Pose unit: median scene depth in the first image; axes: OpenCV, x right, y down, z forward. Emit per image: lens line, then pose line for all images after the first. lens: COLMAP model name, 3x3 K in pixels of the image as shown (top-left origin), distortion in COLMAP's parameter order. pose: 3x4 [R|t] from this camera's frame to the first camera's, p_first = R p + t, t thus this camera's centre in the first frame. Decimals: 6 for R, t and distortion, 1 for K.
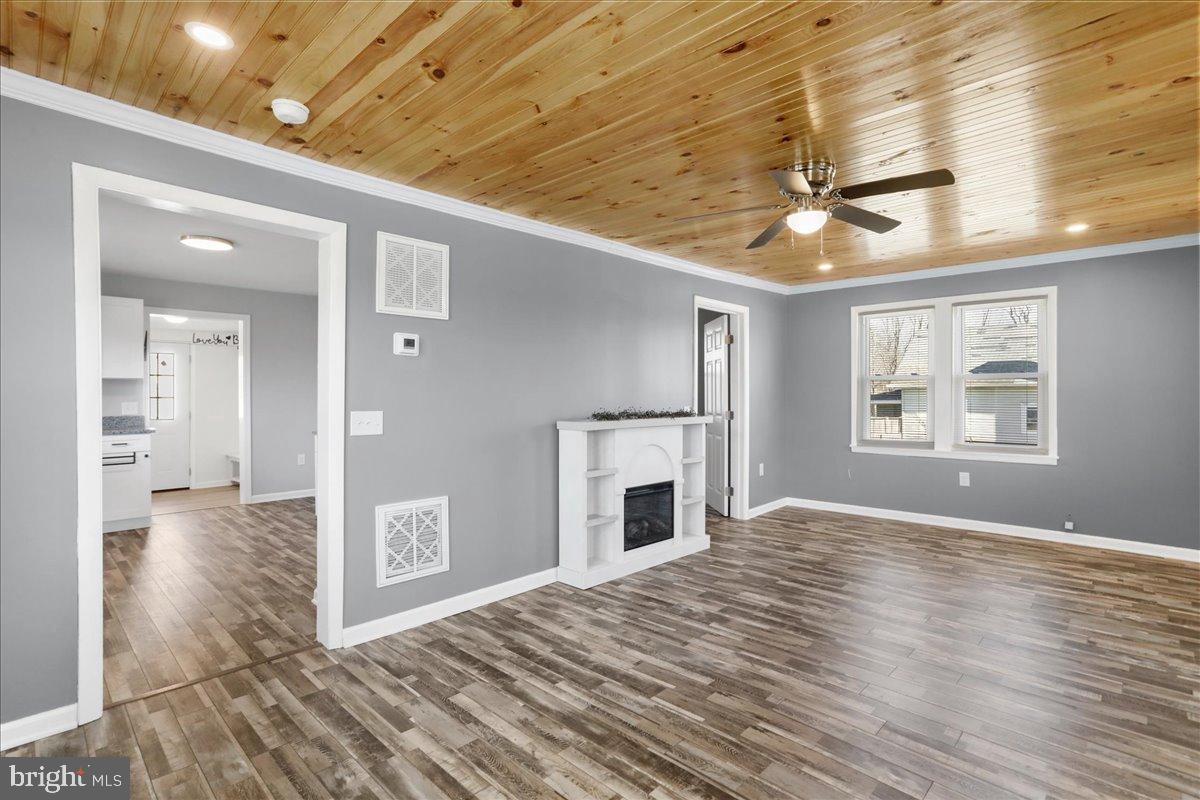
lens RADIAL K [[581.1, 0, 597.0], [0, 581.1, 396.7], [0, 0, 1]] dist [-0.043525, 0.025235]
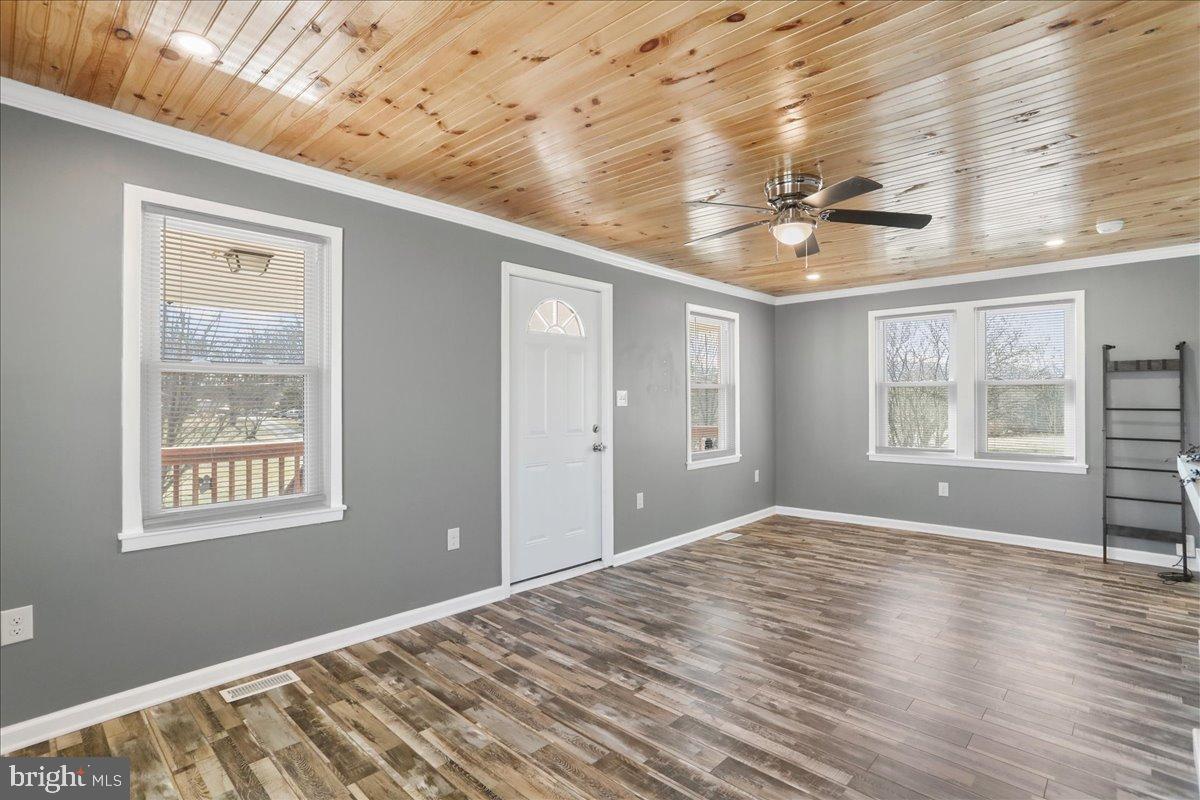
lens RADIAL K [[581.1, 0, 597.0], [0, 581.1, 396.7], [0, 0, 1]] dist [-0.043525, 0.025235]
pose [[-0.999908, 0.003418, -0.013097, 0.705290], [0.003413, 0.999994, 0.000433, -0.018905], [0.013098, 0.000388, -0.999914, 1.958612]]
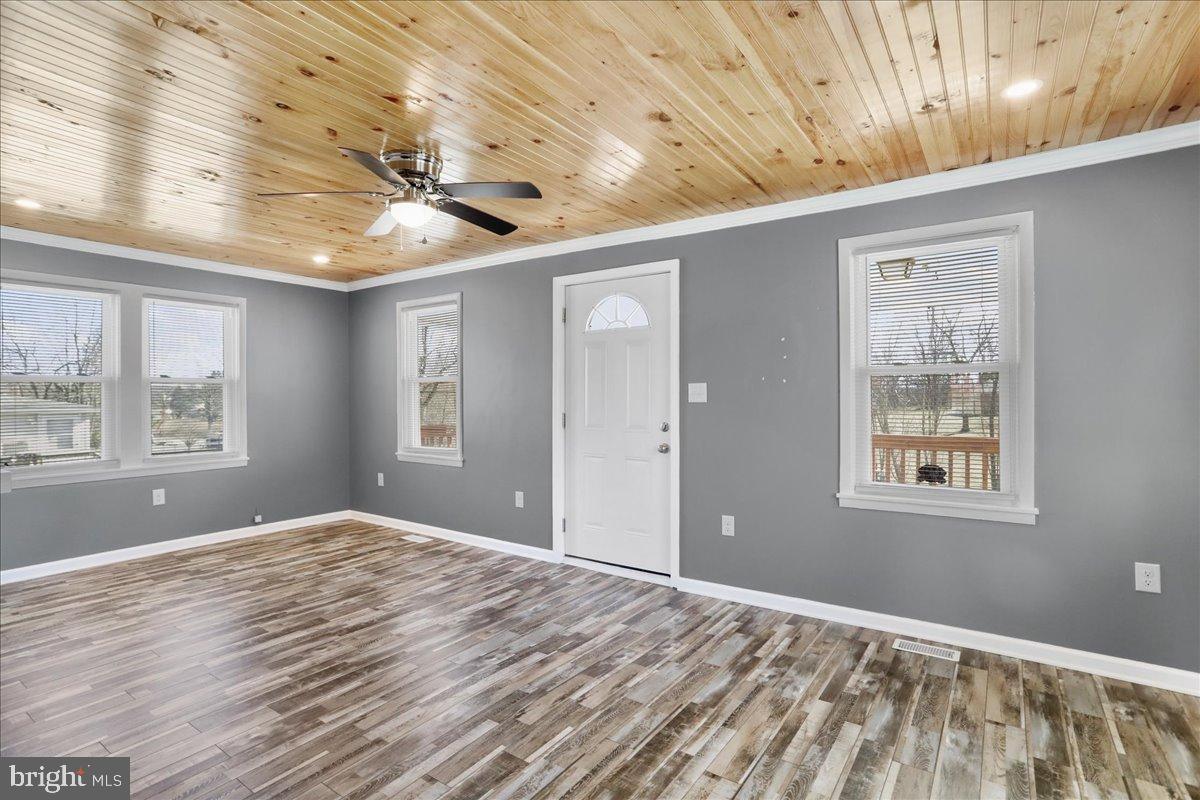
lens RADIAL K [[581.1, 0, 597.0], [0, 581.1, 396.7], [0, 0, 1]] dist [-0.043525, 0.025235]
pose [[-0.159839, 0.003271, 0.987138, -0.605355], [0.010154, 0.999947, -0.001669, -0.006637], [-0.987091, 0.009756, -0.159864, 0.830311]]
